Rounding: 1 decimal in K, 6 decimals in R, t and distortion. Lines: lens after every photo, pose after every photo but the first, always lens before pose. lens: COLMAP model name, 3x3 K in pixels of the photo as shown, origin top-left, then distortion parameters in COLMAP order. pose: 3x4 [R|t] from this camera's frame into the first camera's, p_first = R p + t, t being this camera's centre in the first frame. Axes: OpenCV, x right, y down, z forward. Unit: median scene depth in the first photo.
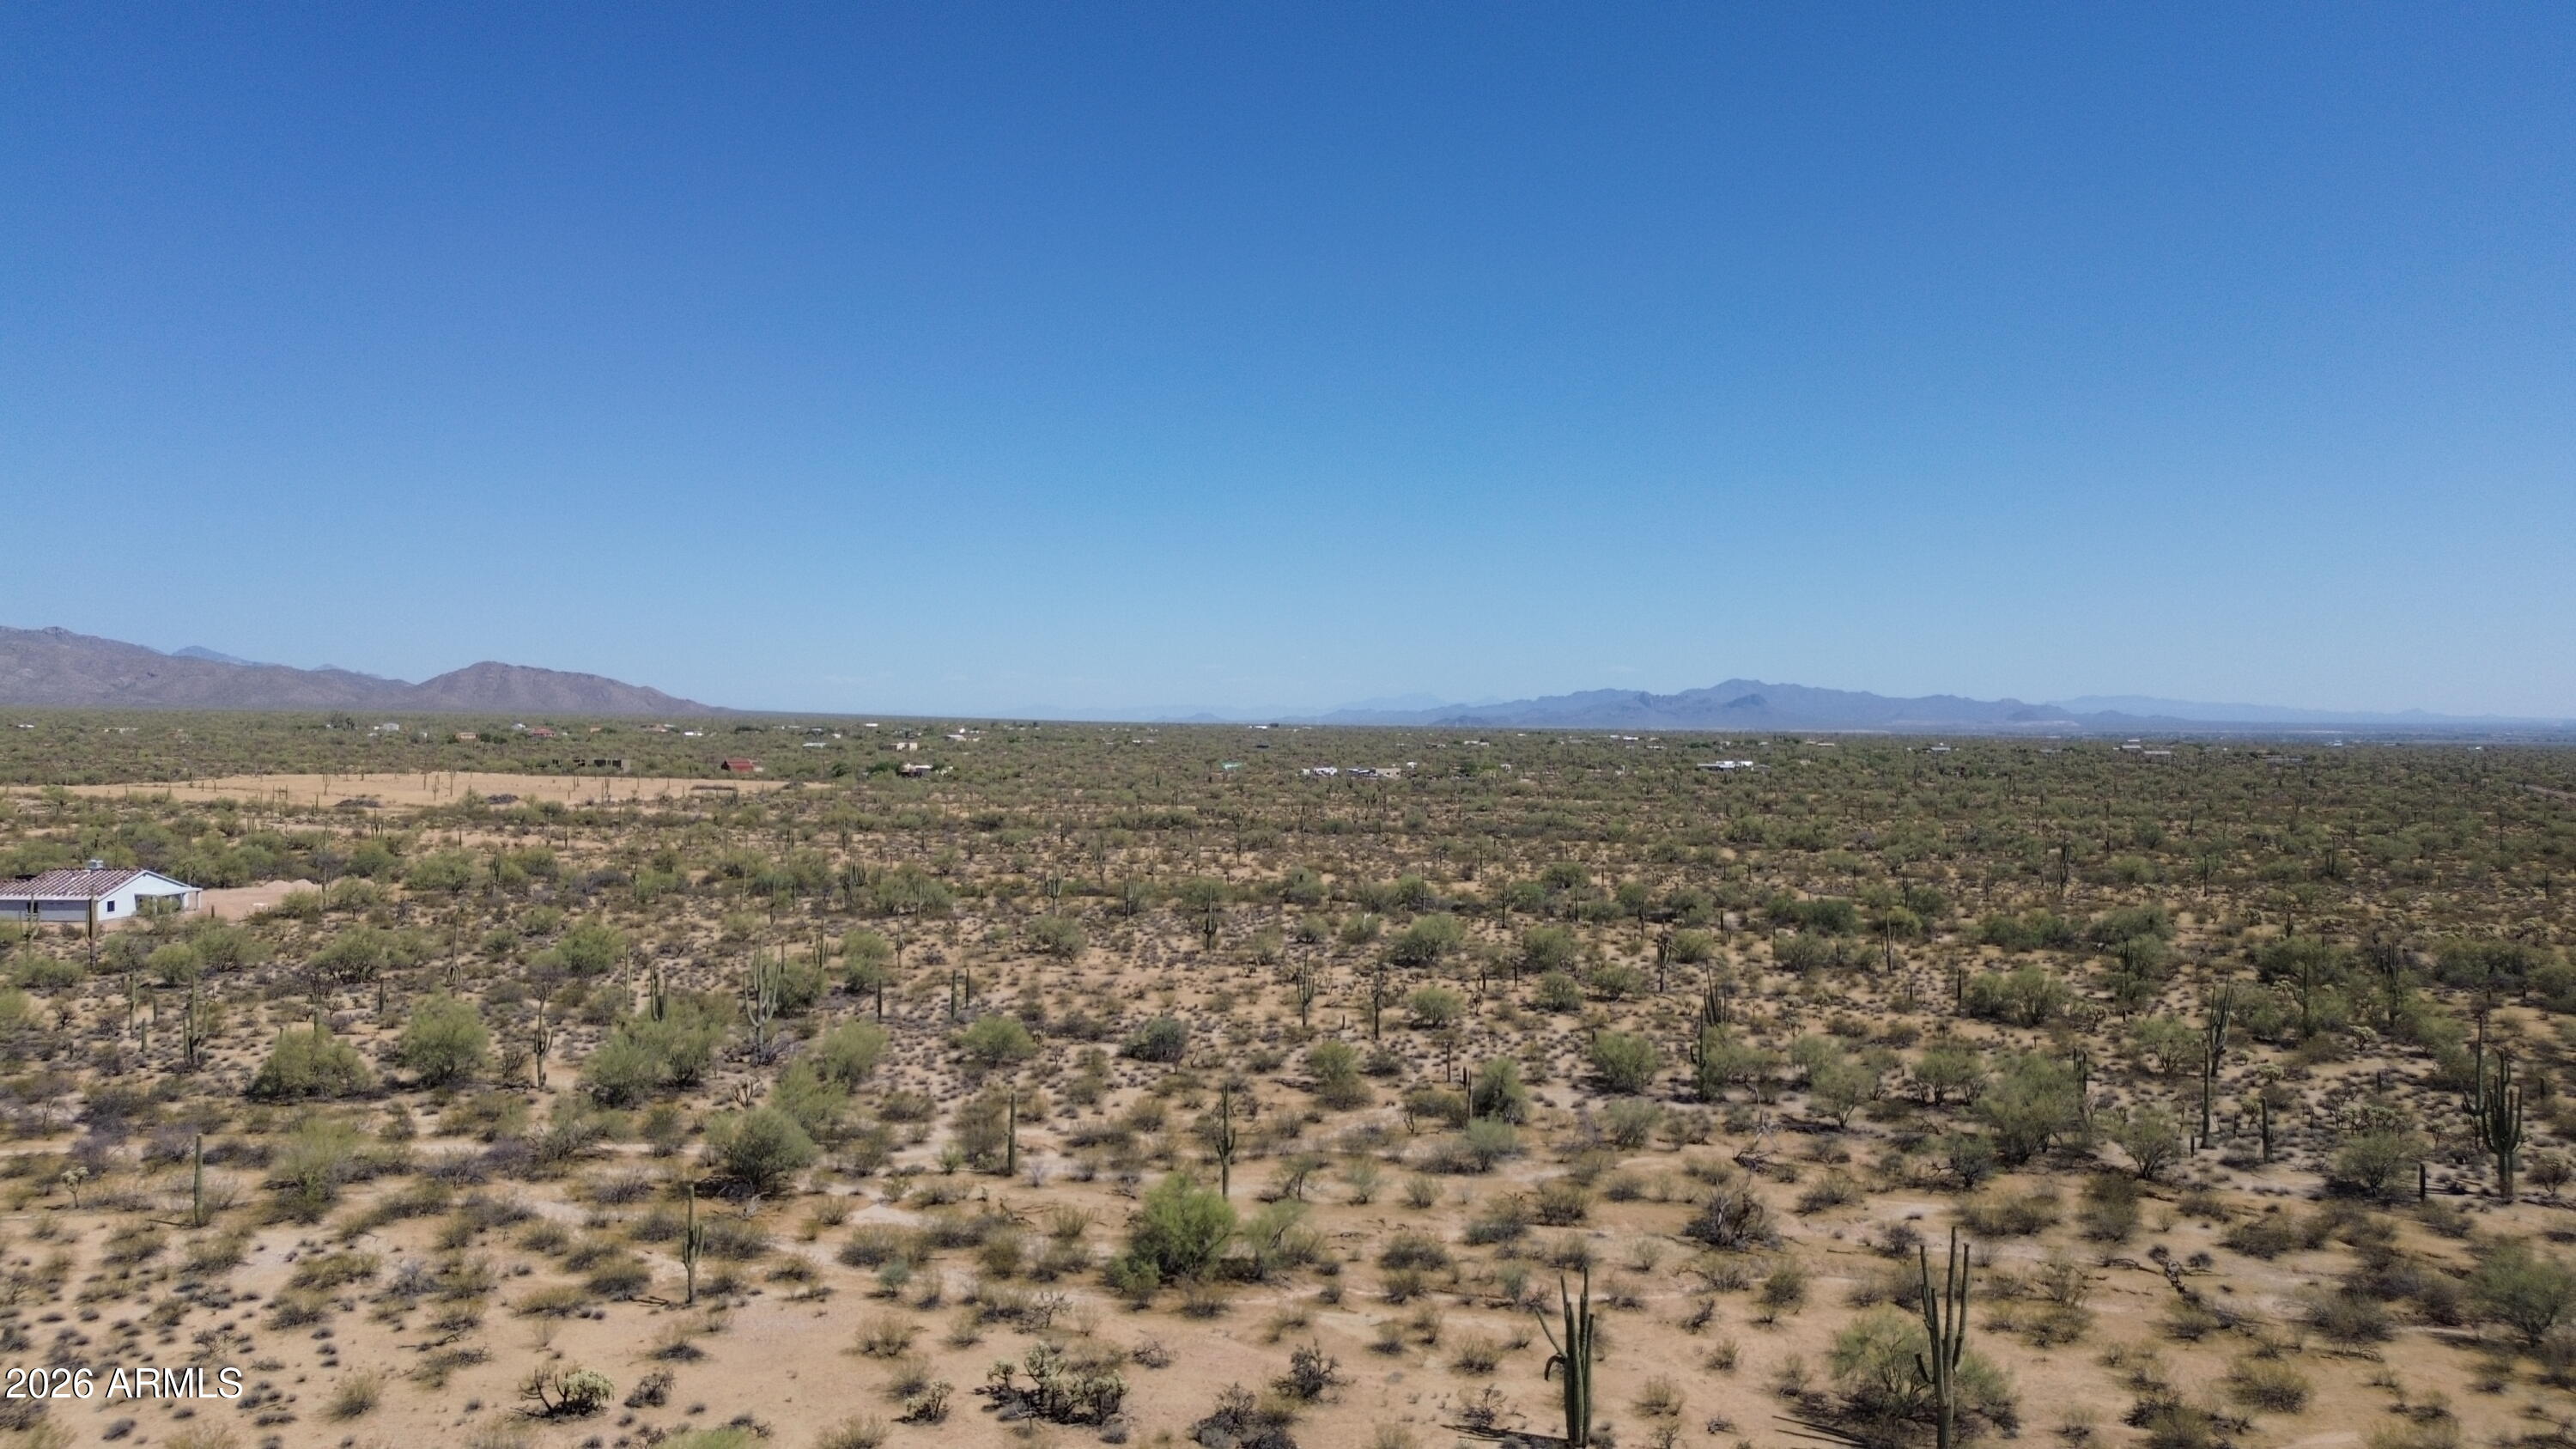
lens RADIAL K [[1821.0, 0, 1294.8], [0, 1821.0, 732.2], [0, 0, 1]] dist [0.080503, -0.083844]
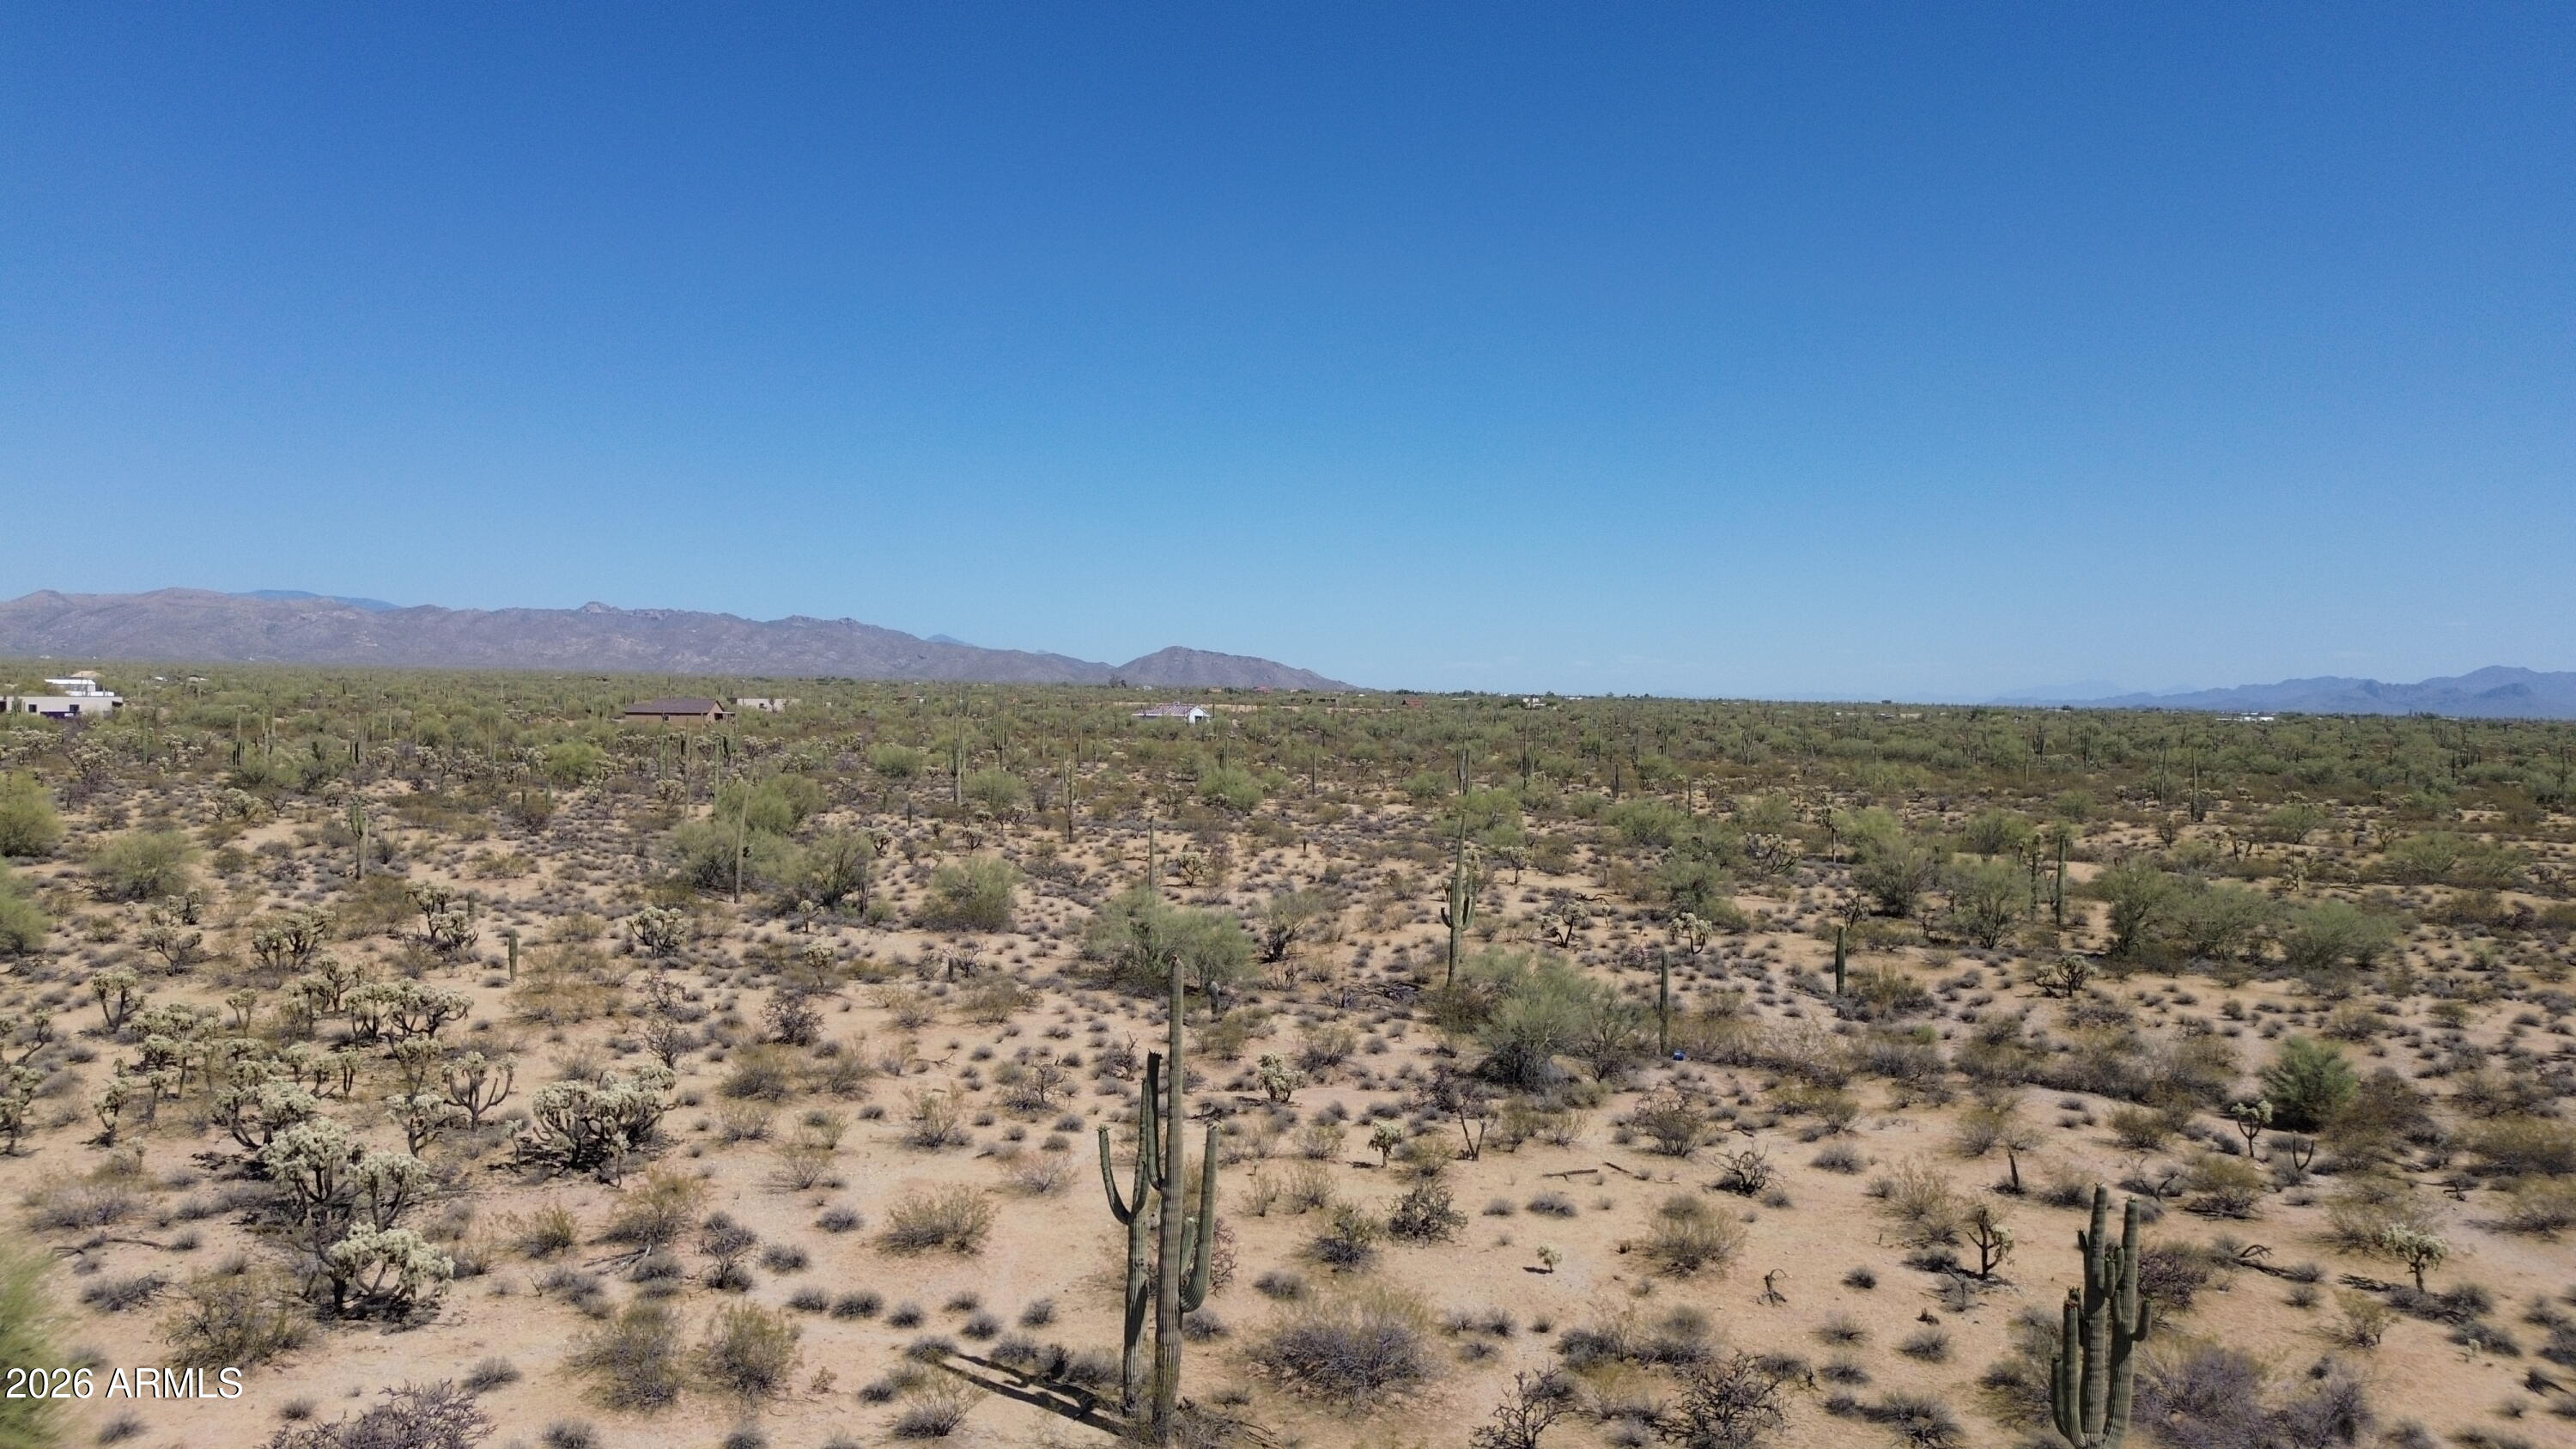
lens RADIAL K [[1821.0, 0, 1290.8], [0, 1821.0, 713.4], [0, 0, 1]] dist [0.080503, -0.083844]
pose [[0.941849, 0.011383, -0.335843, 0.207040], [-0.012269, 0.999925, -0.000514, 0.094649], [0.335812, 0.004605, 0.941918, -0.997849]]
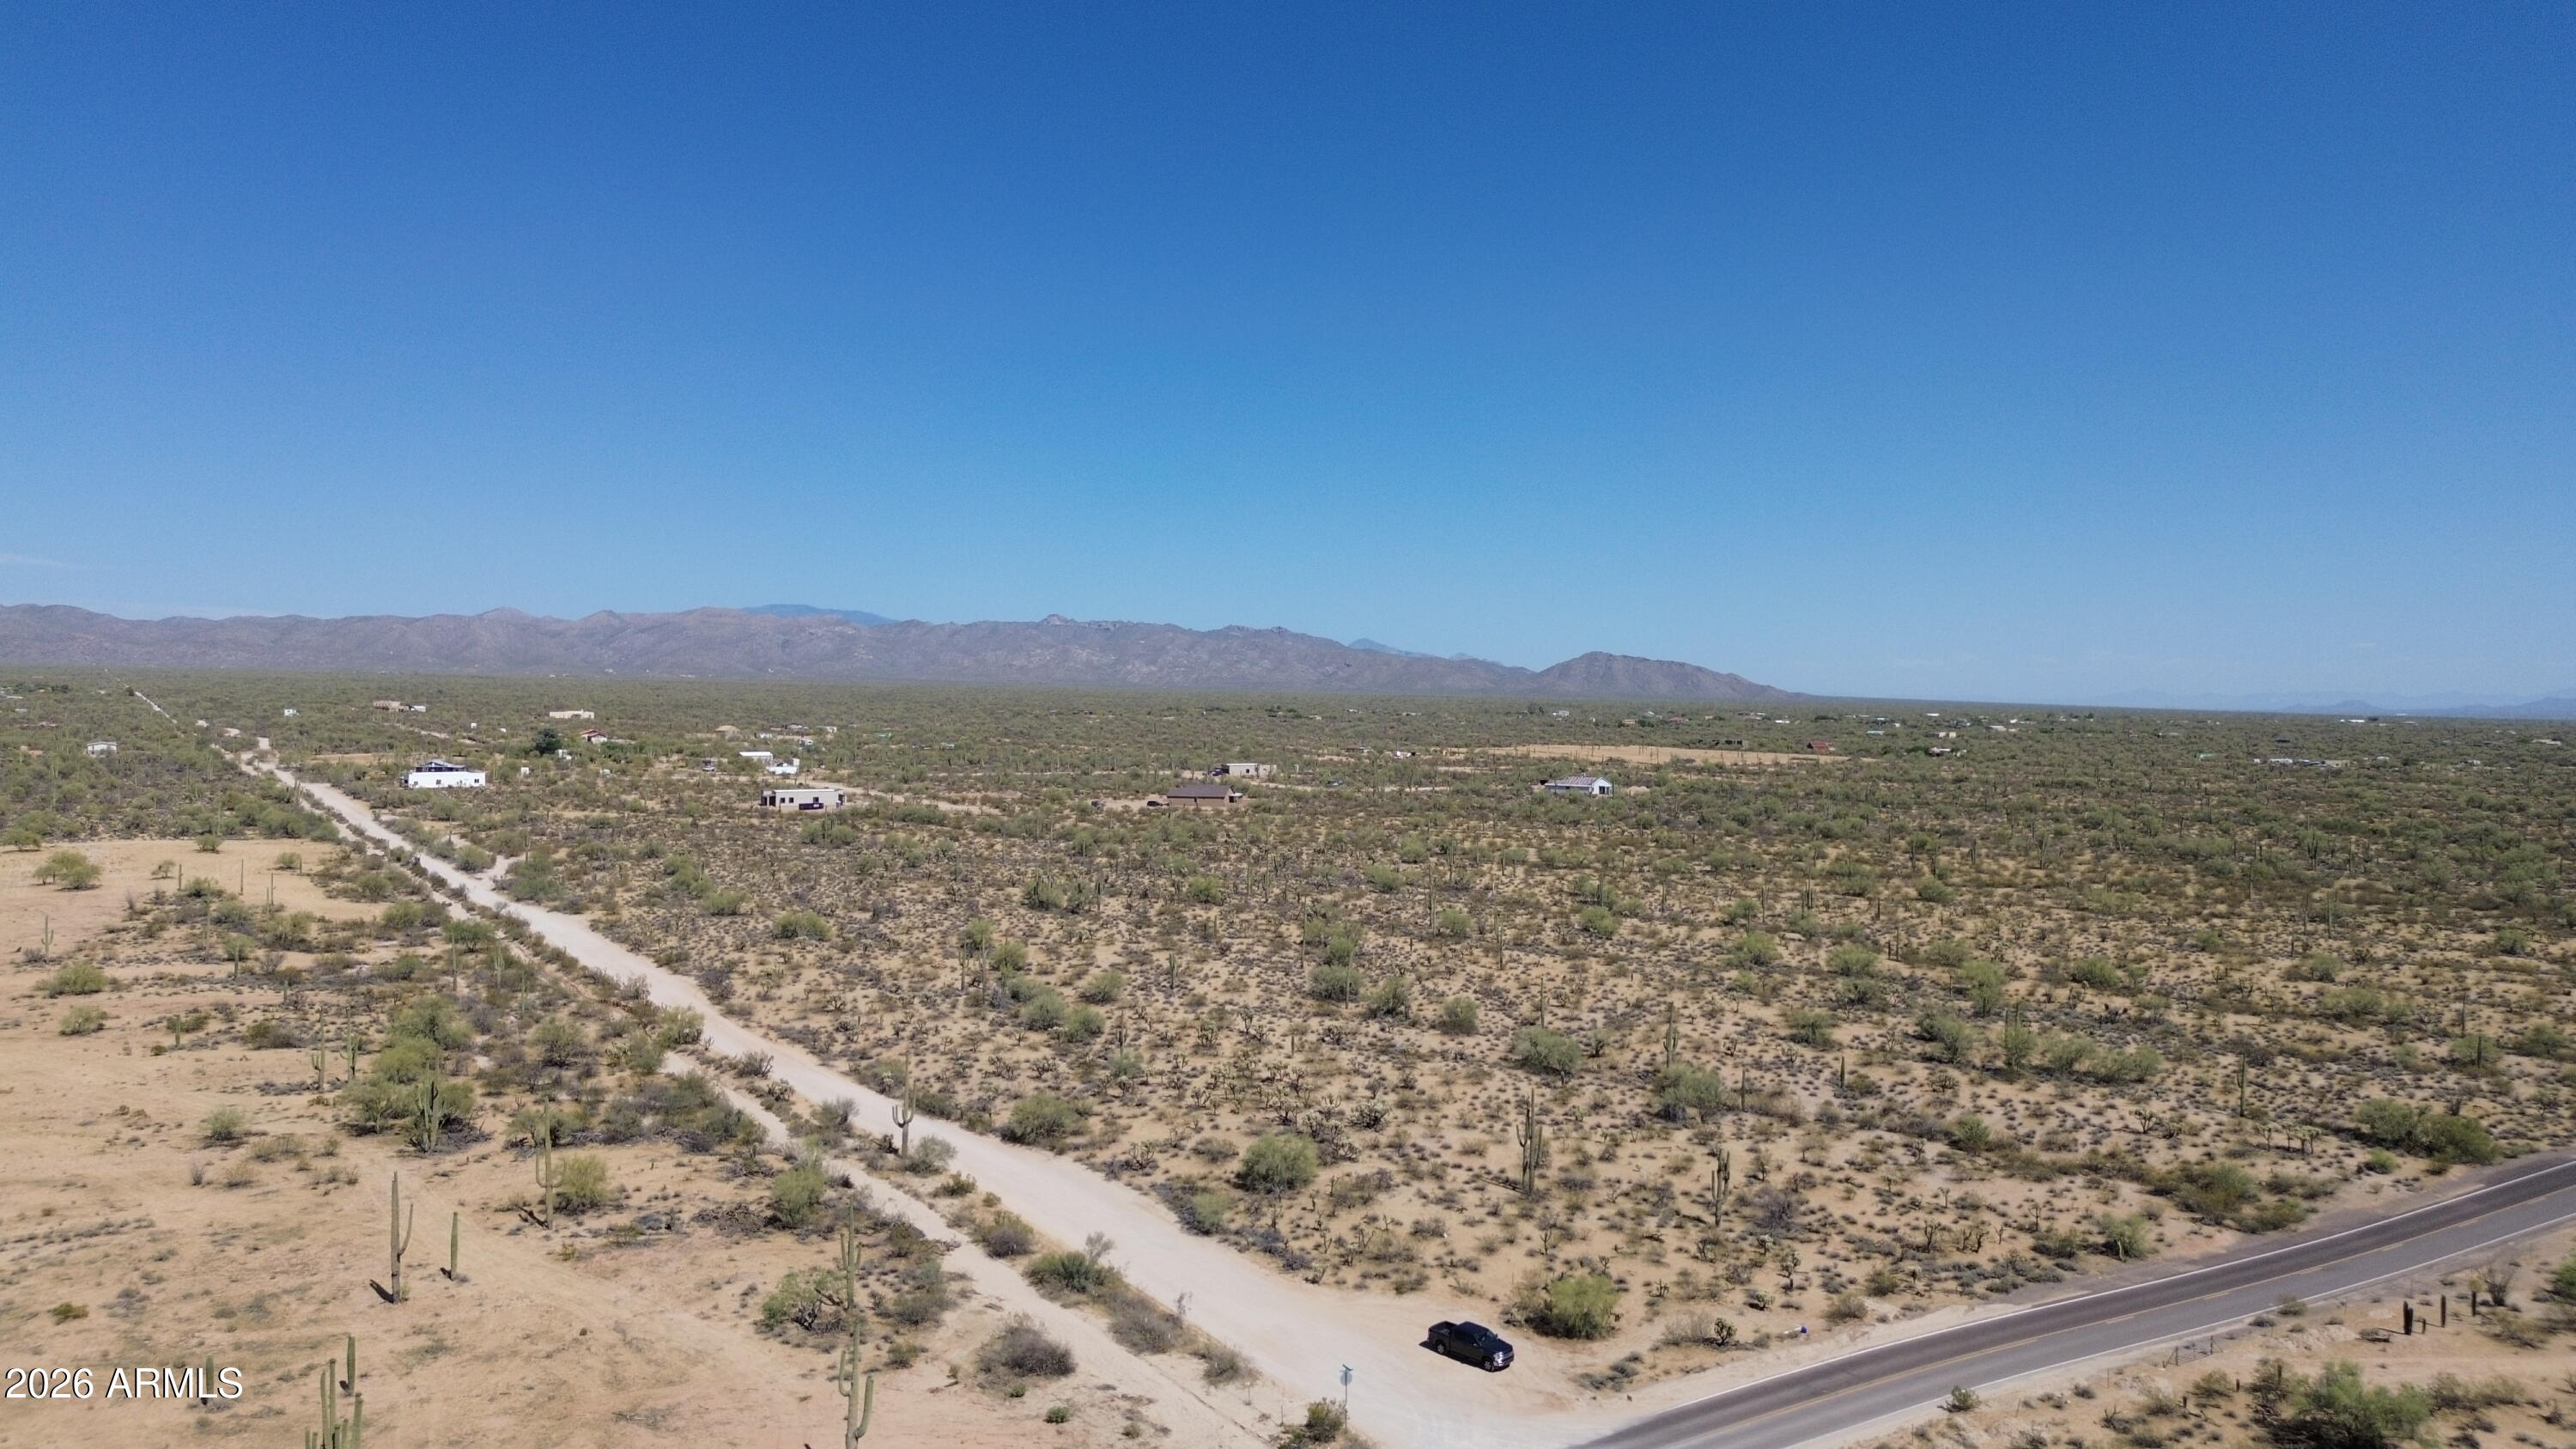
lens RADIAL K [[1821.0, 0, 1291.5], [0, 1821.0, 697.4], [0, 0, 1]] dist [0.080503, -0.083844]
pose [[0.840686, 0.007077, -0.541477, 0.429319], [-0.012551, 0.999901, -0.006418, -0.019598], [0.541378, 0.012192, 0.840691, -1.460181]]
